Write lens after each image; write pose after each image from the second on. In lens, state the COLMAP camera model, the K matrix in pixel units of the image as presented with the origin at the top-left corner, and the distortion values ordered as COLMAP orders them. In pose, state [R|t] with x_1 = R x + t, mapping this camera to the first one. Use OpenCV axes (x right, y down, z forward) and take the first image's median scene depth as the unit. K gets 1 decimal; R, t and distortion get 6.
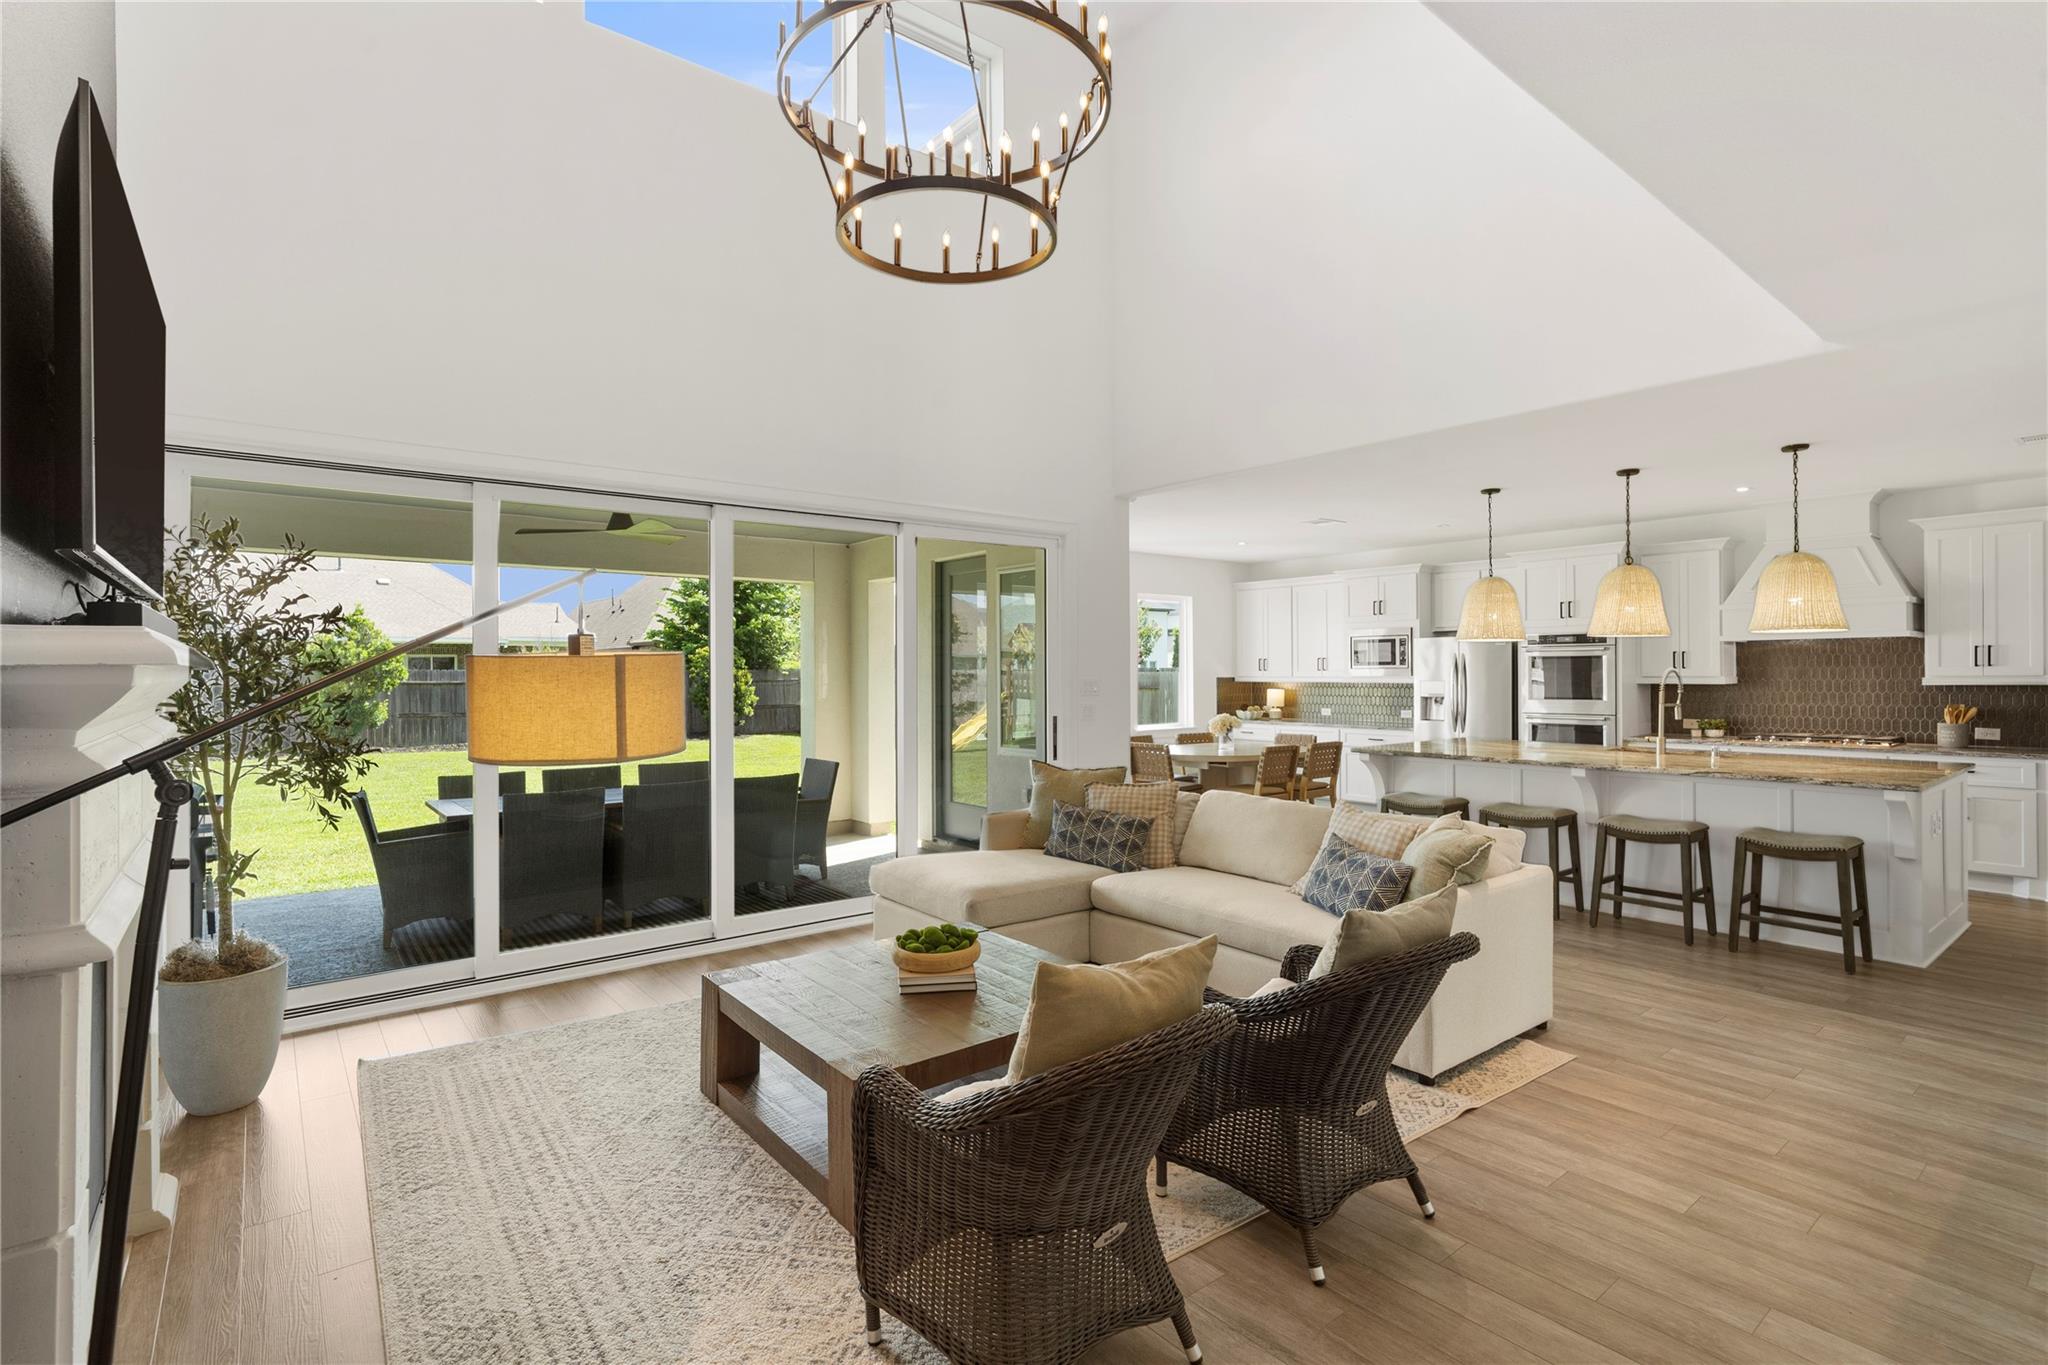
lens RADIAL K [[971.2, 0, 1007.5], [0, 971.2, 673.5], [0, 0, 1]] dist [-0.020088, 0.009859]
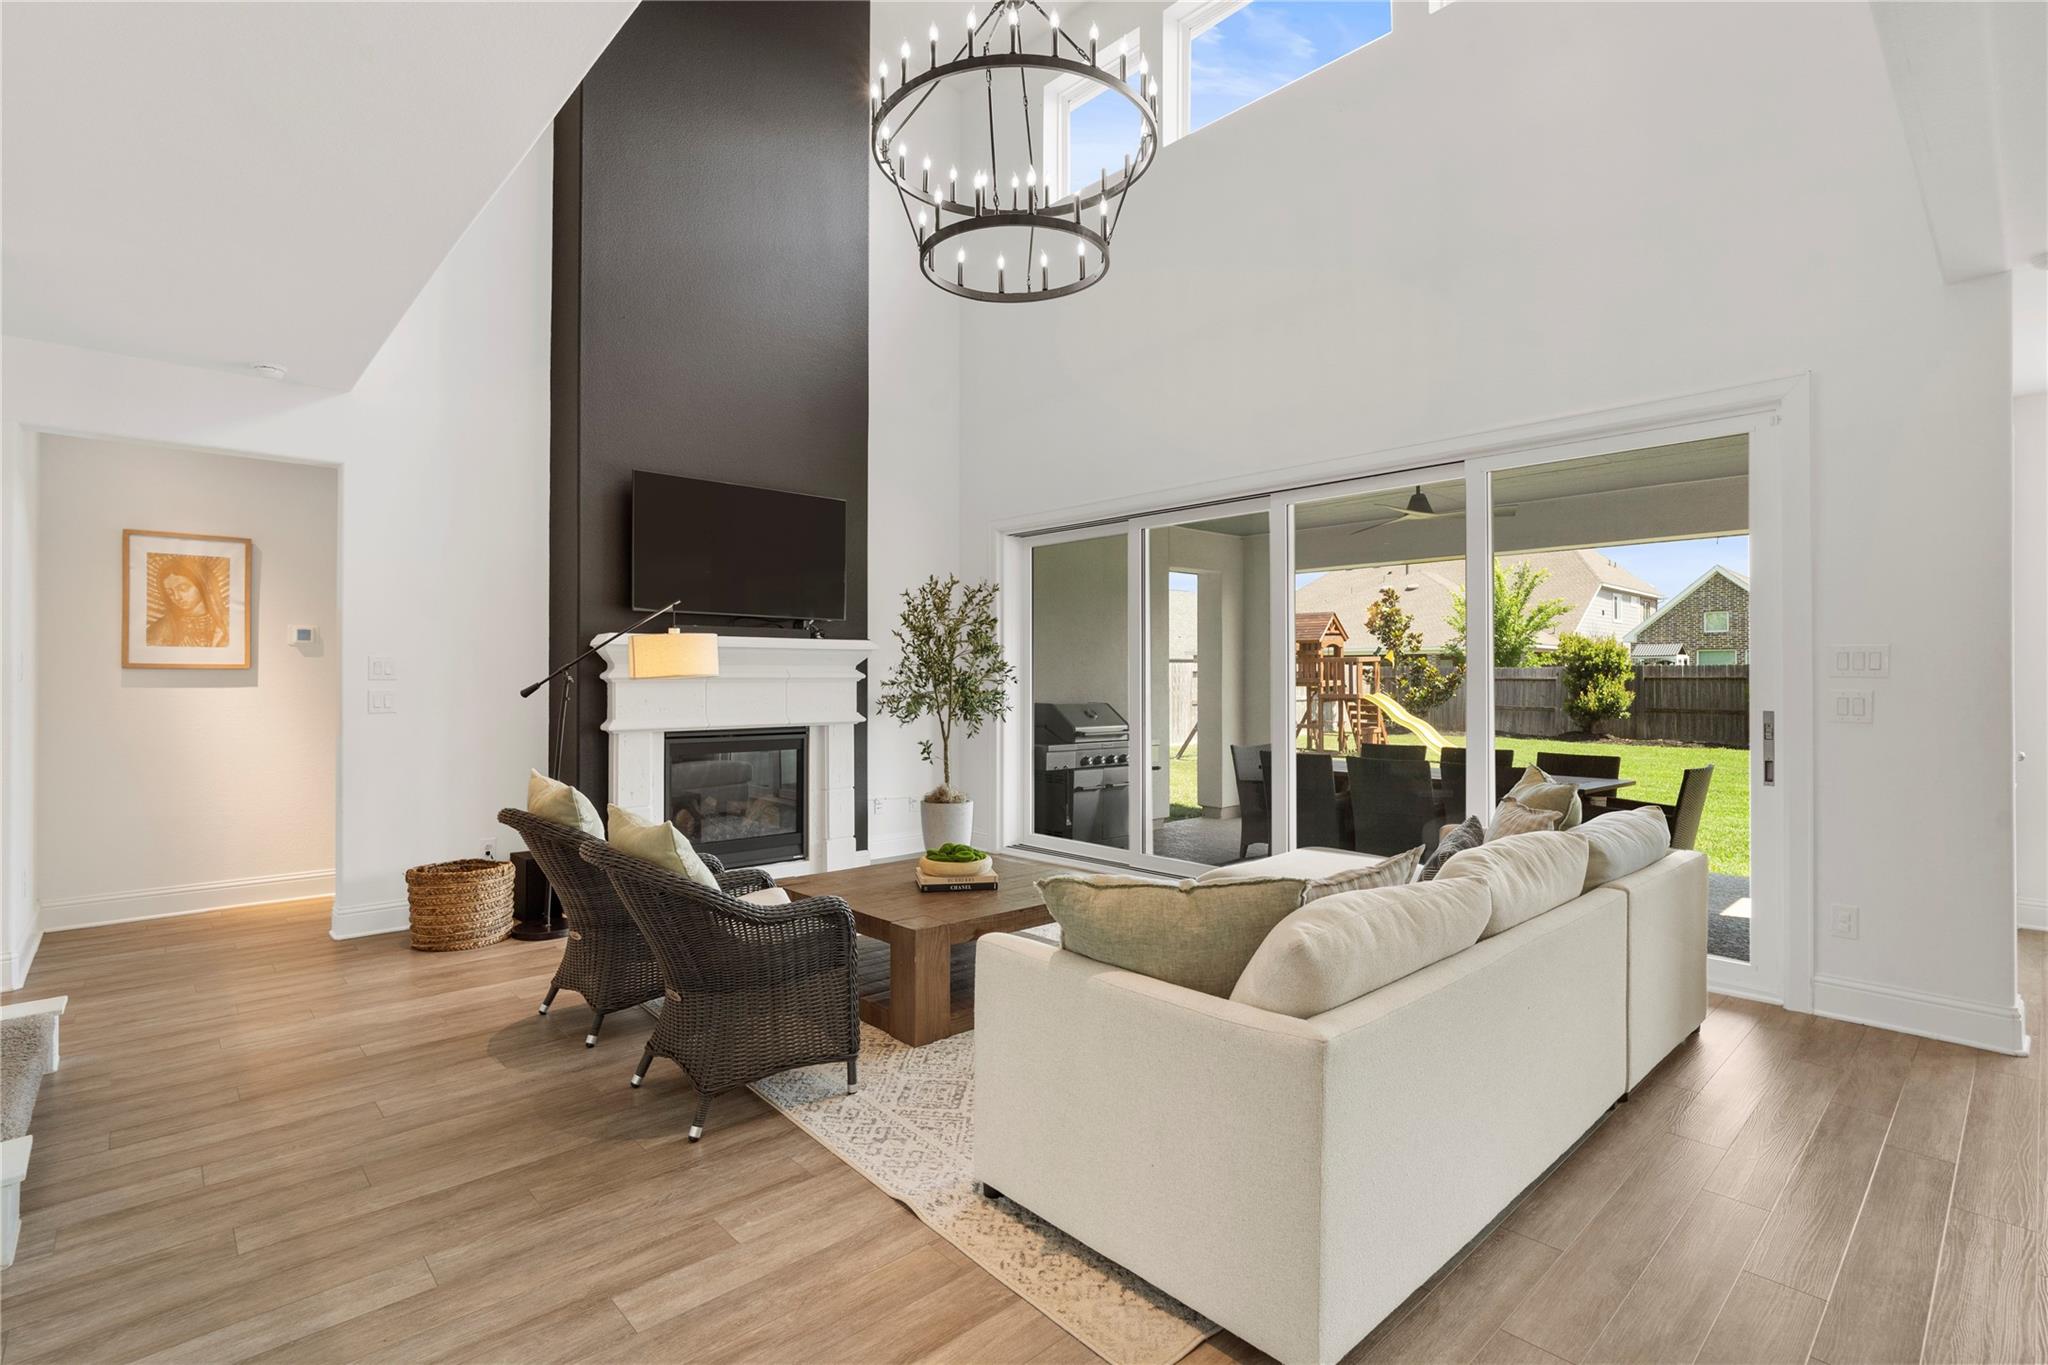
lens RADIAL K [[971.2, 0, 1009.9], [0, 971.2, 669.3], [0, 0, 1]] dist [-0.020088, 0.009859]
pose [[0.072118, -0.004297, -0.997387, 0.569840], [-0.001367, 0.999989, -0.004407, 0.020721], [0.997395, 0.001681, 0.072111, 0.477556]]
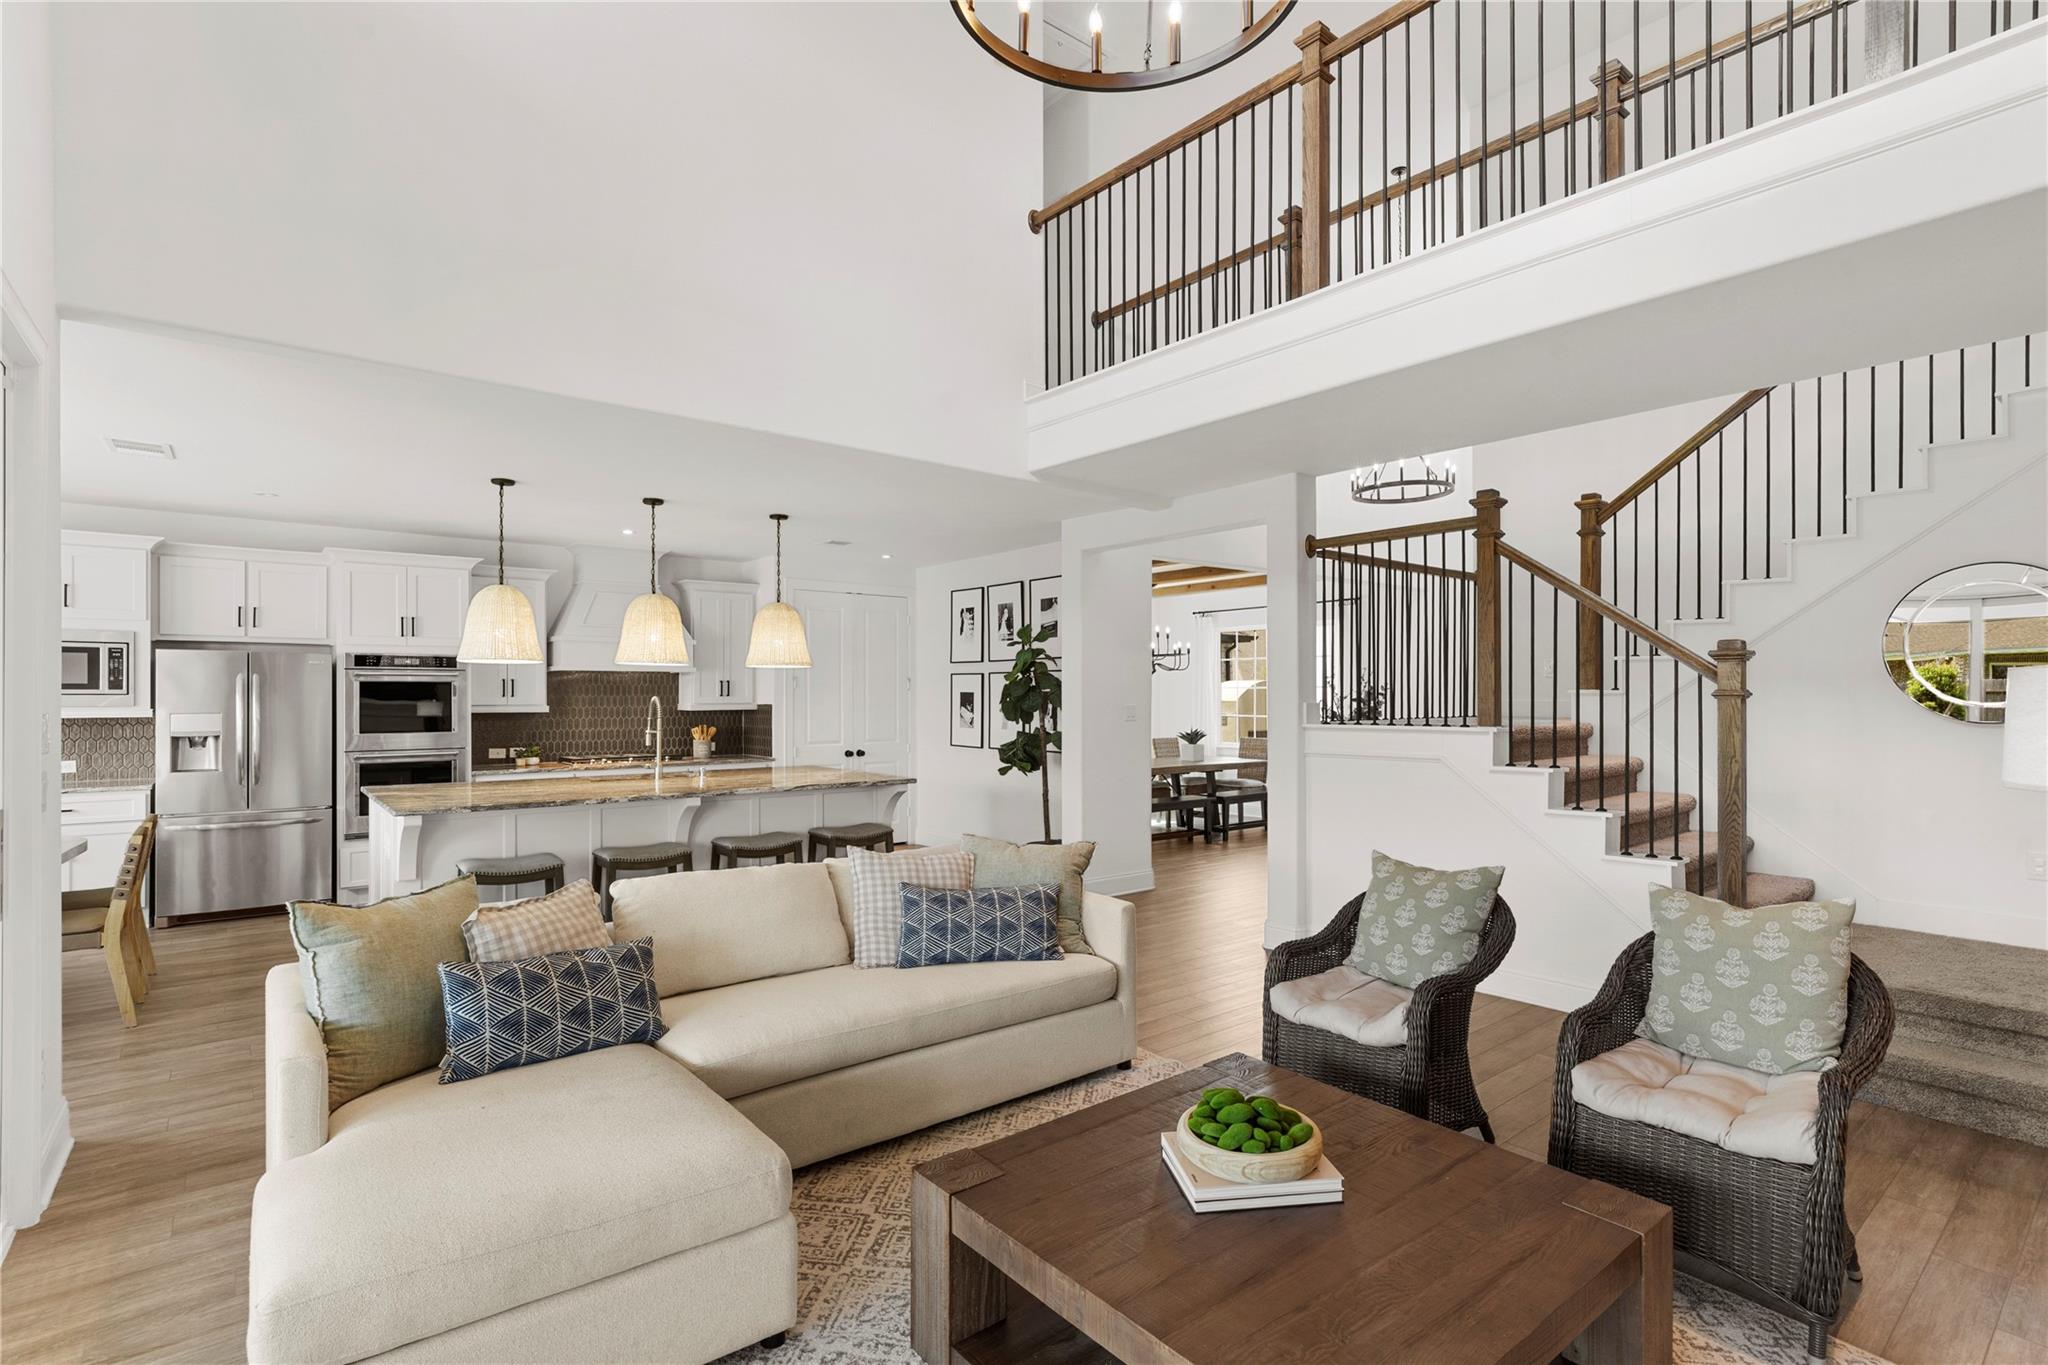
lens RADIAL K [[971.2, 0, 1033.8], [0, 971.2, 687.5], [0, 0, 1]] dist [-0.020088, 0.009859]
pose [[-0.023361, 0.015429, 0.999608, -0.336093], [0.003778, 0.999875, -0.015345, 0.002827], [-0.999720, 0.003418, -0.023416, 0.561900]]
